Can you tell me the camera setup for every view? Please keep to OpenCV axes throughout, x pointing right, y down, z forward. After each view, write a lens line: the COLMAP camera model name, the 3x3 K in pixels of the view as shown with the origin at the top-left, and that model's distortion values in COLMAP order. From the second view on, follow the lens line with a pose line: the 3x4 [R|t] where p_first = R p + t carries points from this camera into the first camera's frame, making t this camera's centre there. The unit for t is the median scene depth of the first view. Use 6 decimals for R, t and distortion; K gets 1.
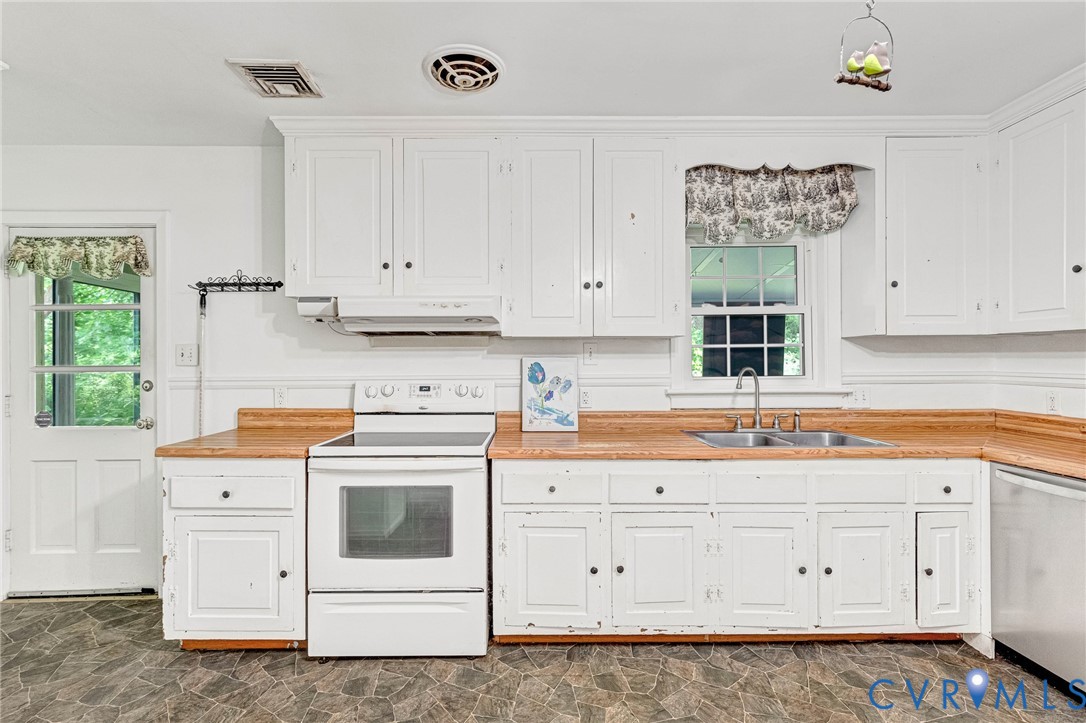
lens RADIAL K [[517.9, 0, 544.4], [0, 517.9, 358.0], [0, 0, 1]] dist [0.008182, 0.000327]
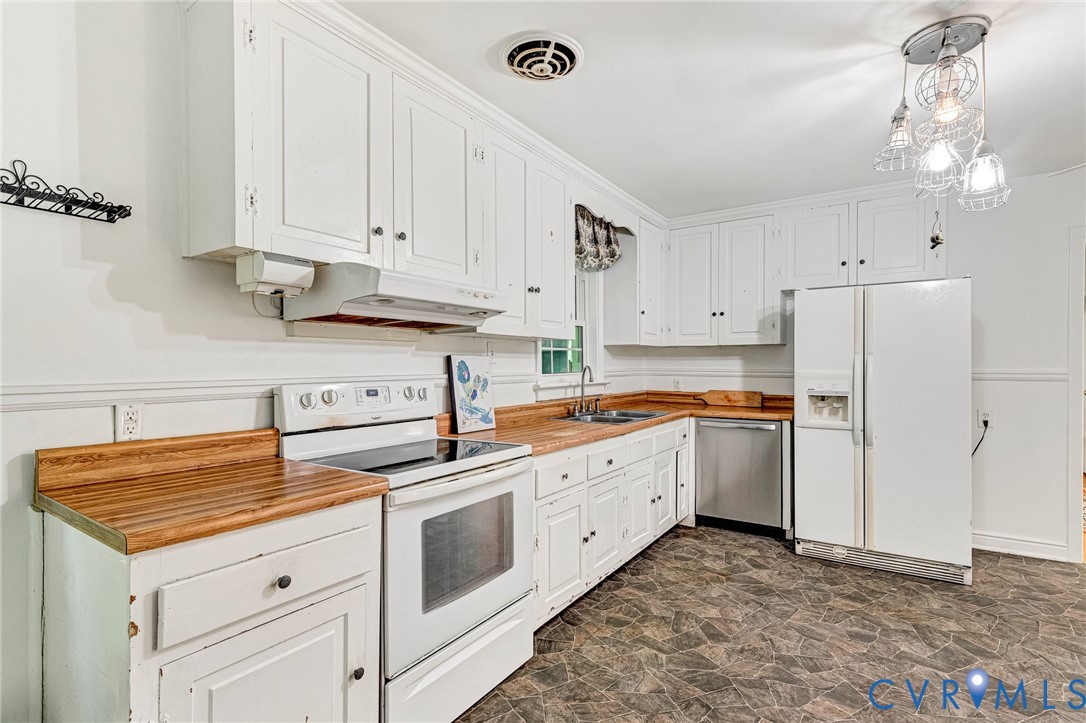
lens RADIAL K [[517.9, 0, 541.8], [0, 517.9, 364.5], [0, 0, 1]] dist [0.008182, 0.000327]
pose [[0.562412, 0.002166, 0.826854, -0.733523], [-0.004225, 0.999991, 0.000255, 0.014927], [-0.826846, -0.003636, 0.562416, 0.345475]]
